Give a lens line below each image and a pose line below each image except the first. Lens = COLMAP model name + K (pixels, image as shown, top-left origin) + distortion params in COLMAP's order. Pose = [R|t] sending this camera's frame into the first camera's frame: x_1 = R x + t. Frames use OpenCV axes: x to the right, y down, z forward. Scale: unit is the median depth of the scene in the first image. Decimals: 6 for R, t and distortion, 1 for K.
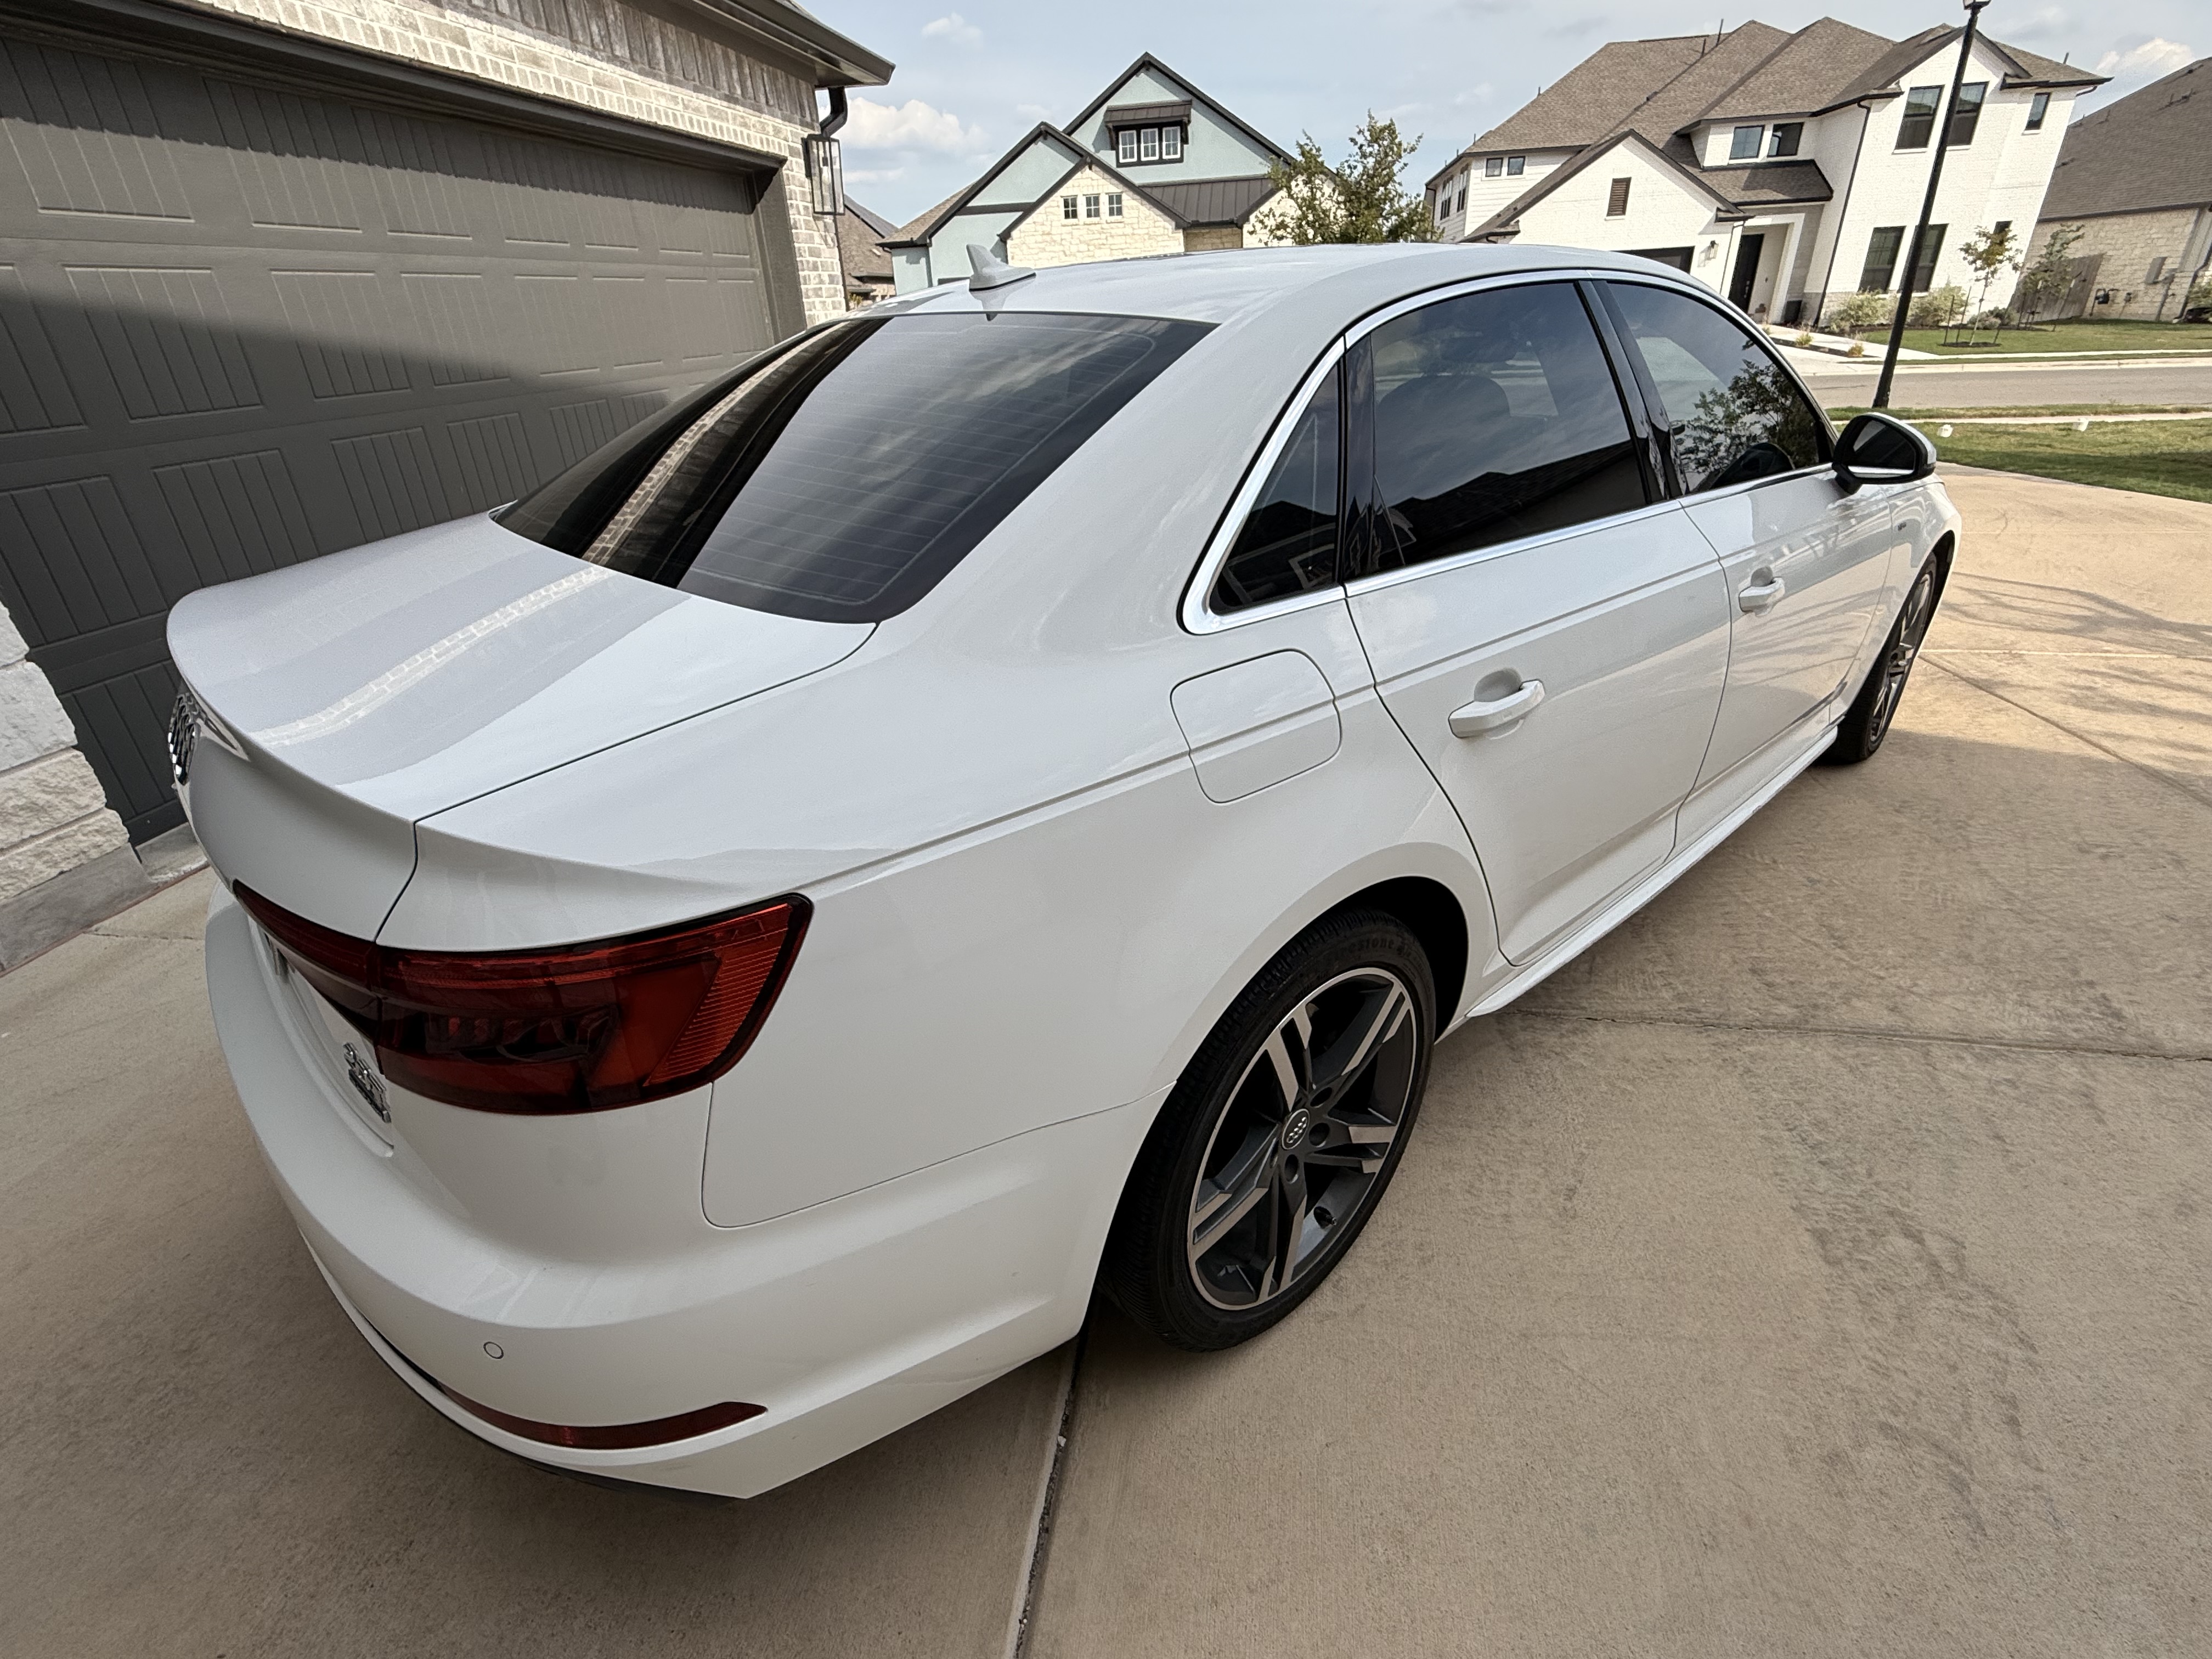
lens RADIAL K [[1023.7, 0, 1106.0], [0, 1023.7, 829.5], [0, 0, 1]] dist [-0.001551, -0.000273]
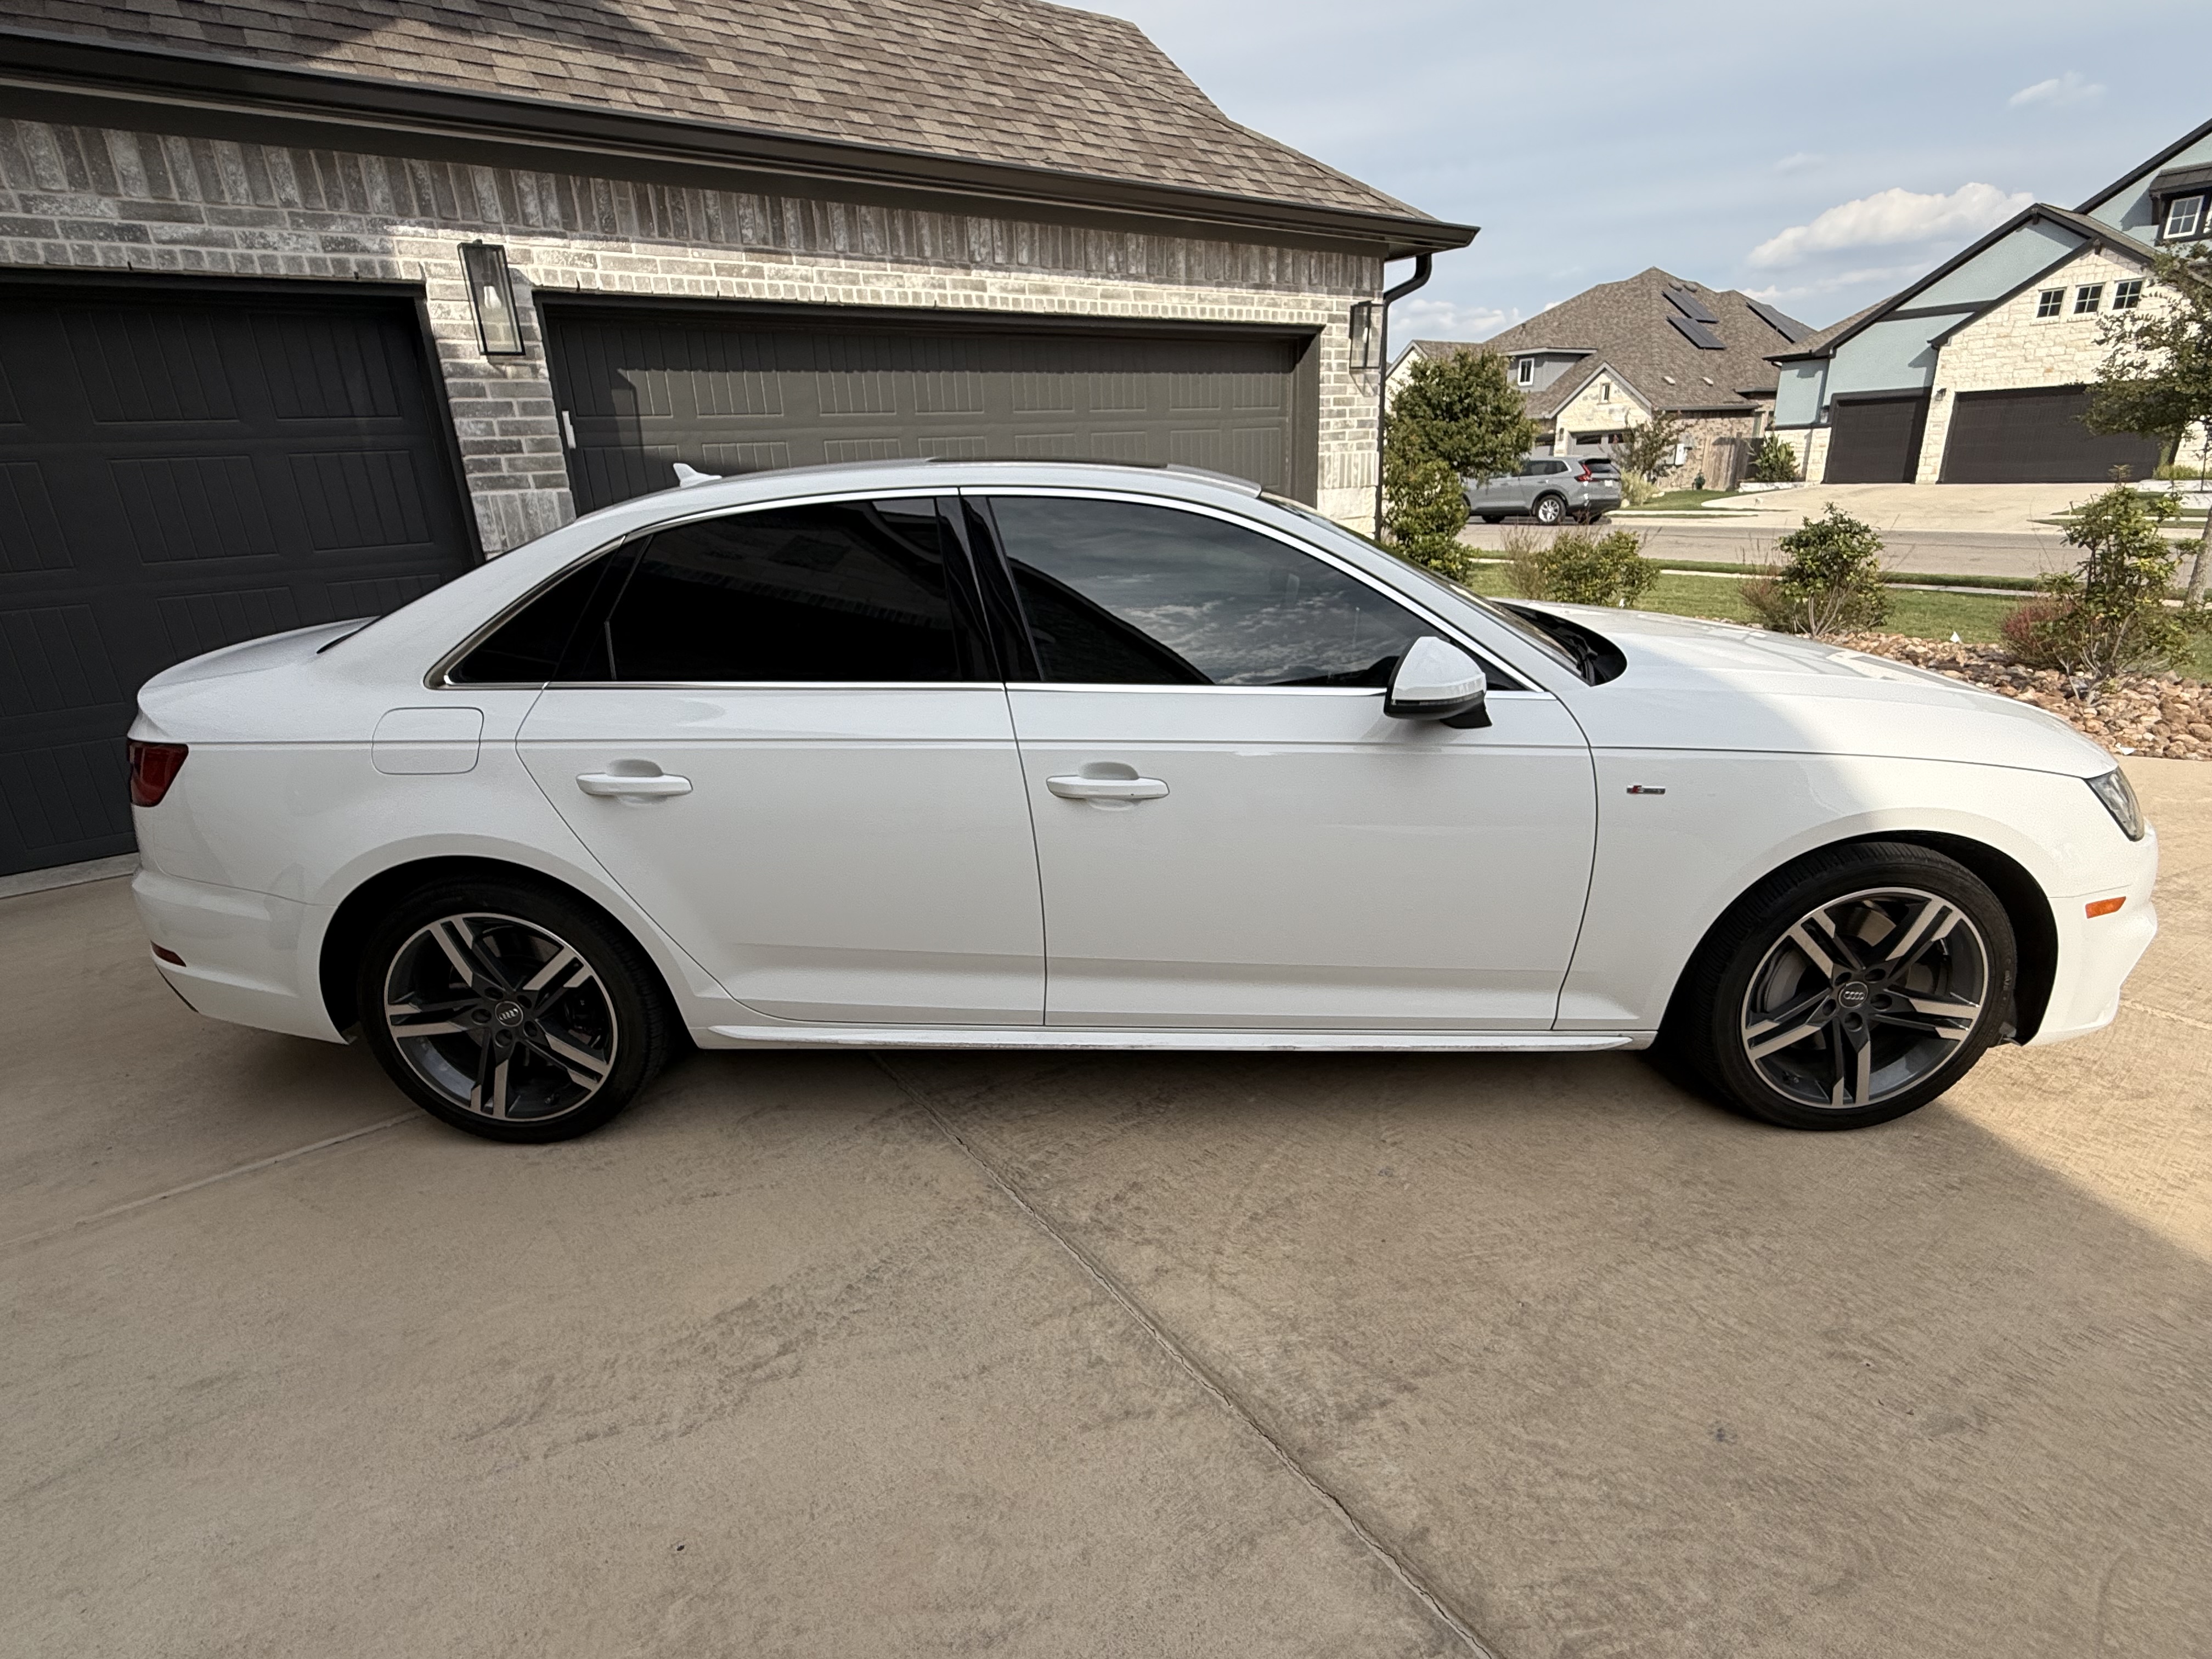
lens RADIAL K [[1055.5, 0, 1106.0], [0, 1055.5, 829.5], [0, 0, 1]] dist [0.000072, -0.000577]
pose [[0.720904, 0.242148, -0.649355, 0.515685], [-0.307771, 0.951370, 0.013087, -0.079266], [0.620946, 0.190418, 0.760373, 0.078546]]
